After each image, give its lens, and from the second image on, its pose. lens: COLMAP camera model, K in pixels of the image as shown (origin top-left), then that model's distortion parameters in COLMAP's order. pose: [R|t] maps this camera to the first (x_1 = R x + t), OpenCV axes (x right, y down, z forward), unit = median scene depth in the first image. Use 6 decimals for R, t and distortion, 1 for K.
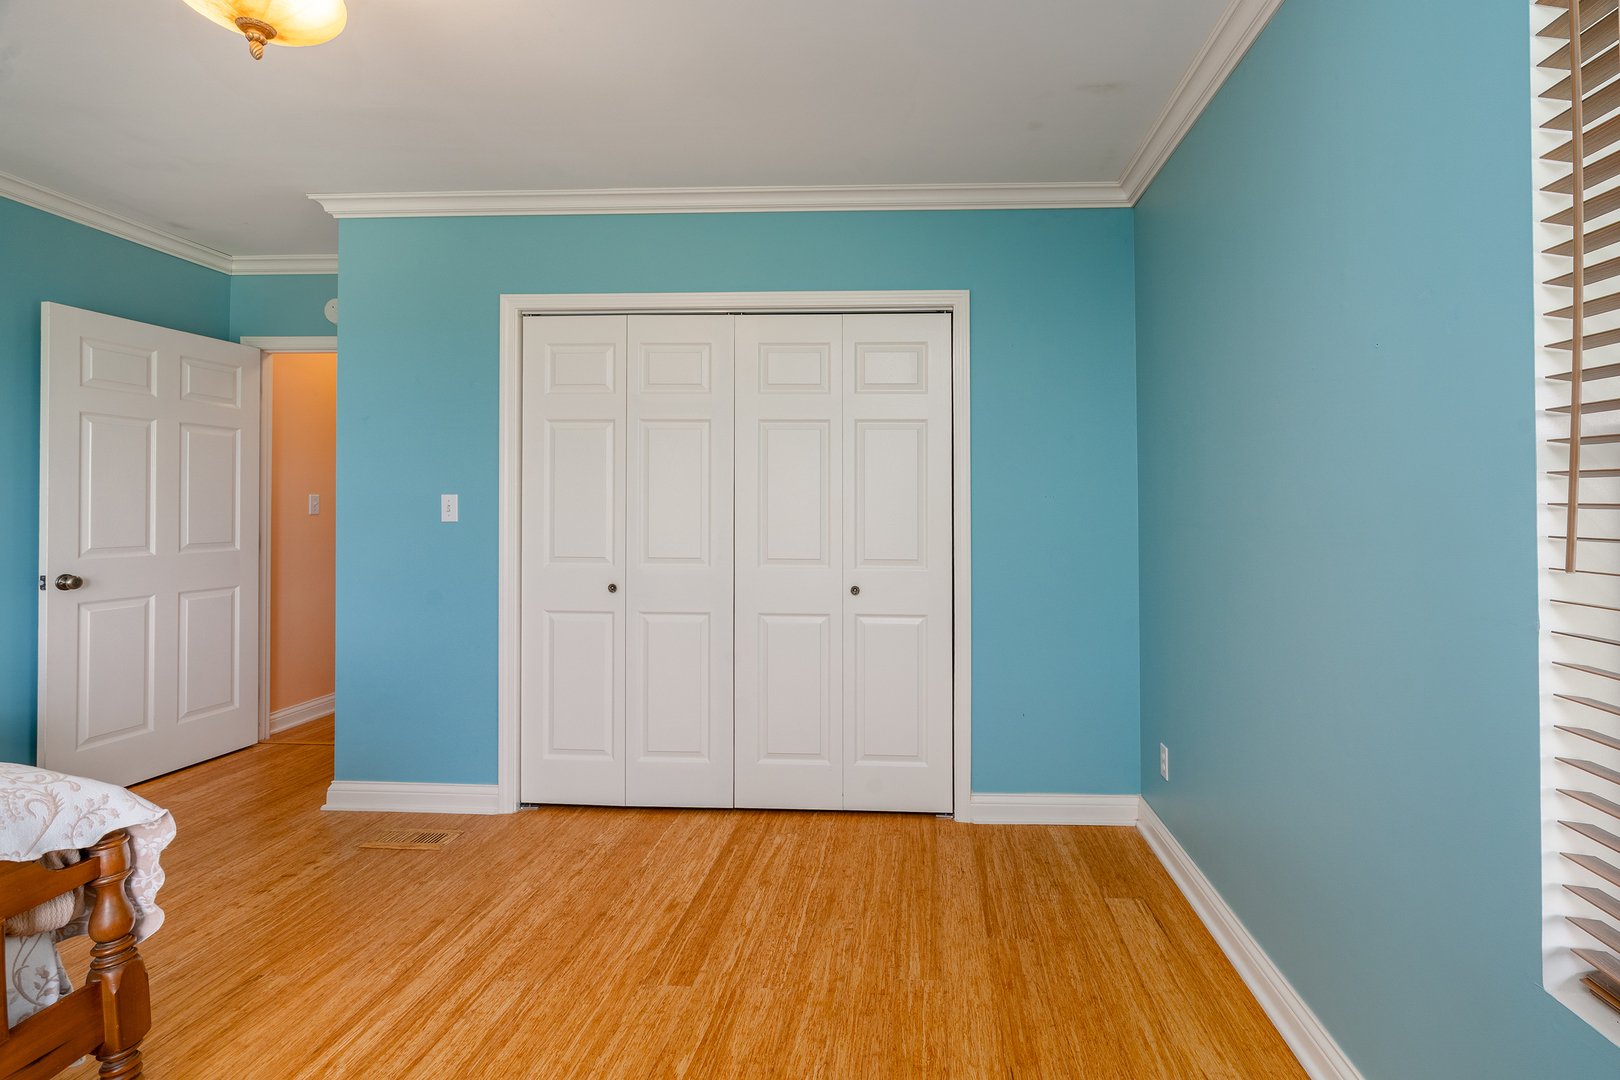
lens RADIAL K [[769.8, 0, 866.5], [0, 769.8, 496.9], [0, 0, 1]] dist [0.000183, 0.000319]
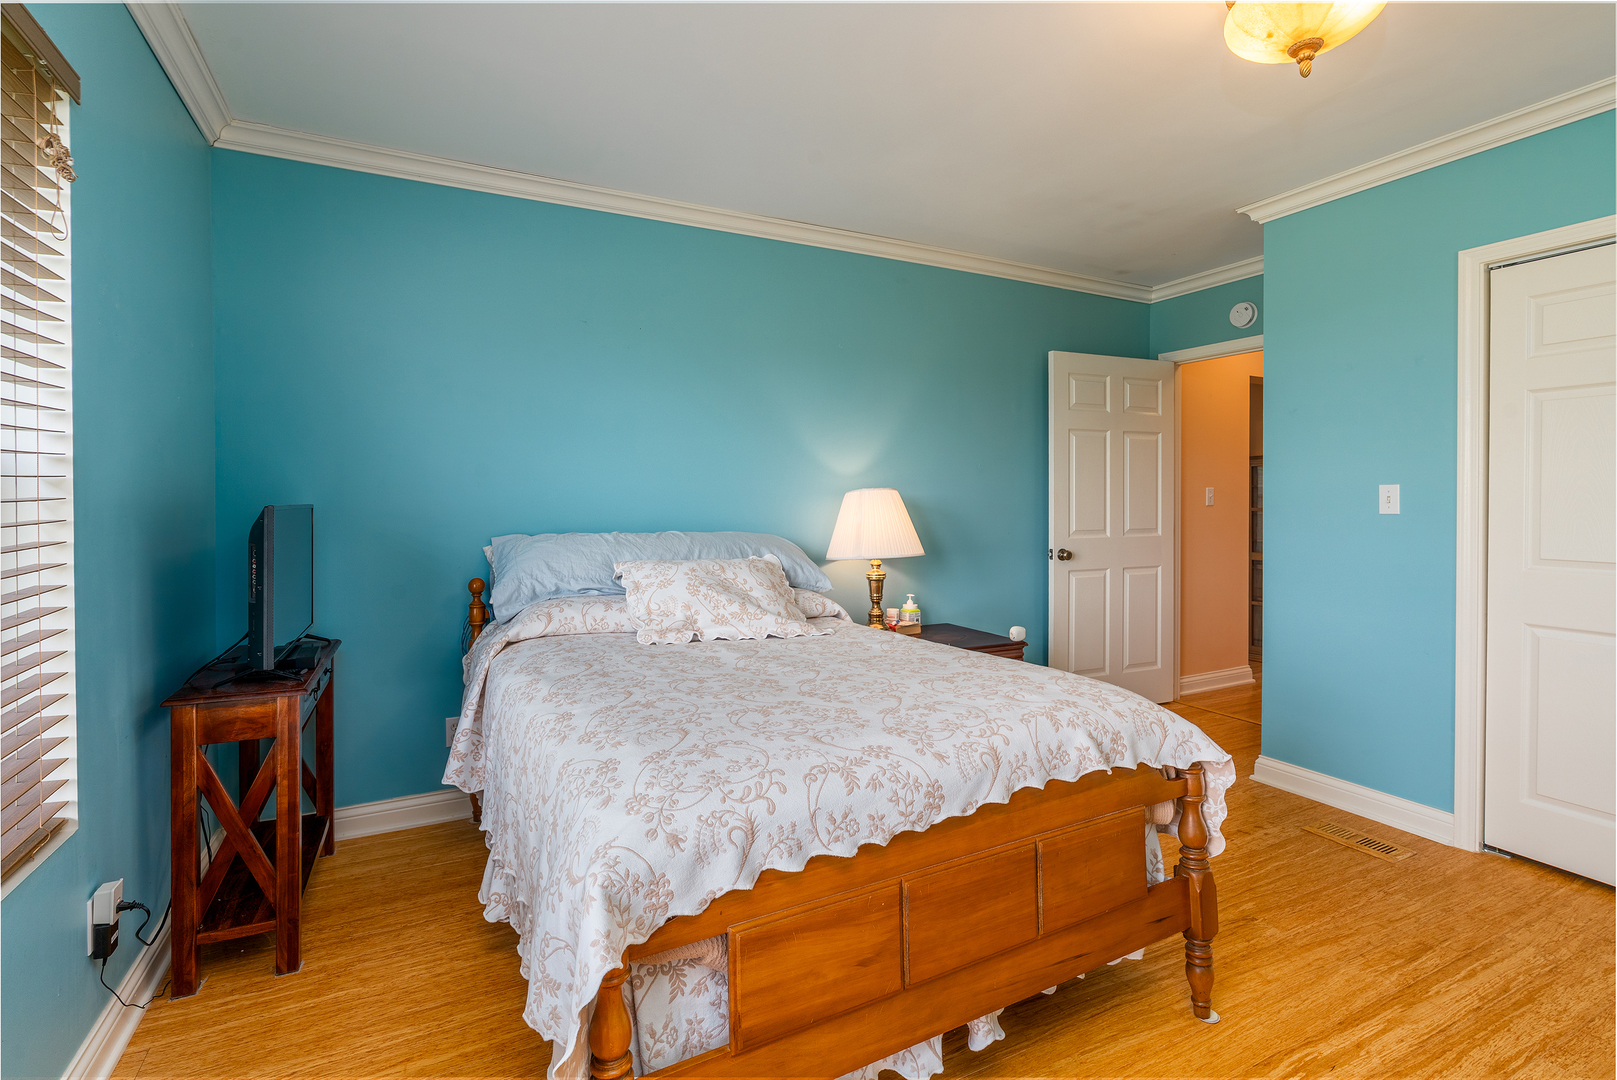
lens RADIAL K [[752.2, 0, 809.2], [0, 752.2, 509.8], [0, 0, 1]] dist [-0.000059, 0.000602]
pose [[0.508954, 0.007913, -0.860757, -0.145492], [0.016149, 0.999694, 0.018739, -0.001322], [0.860642, -0.023437, 0.508671, -0.078006]]
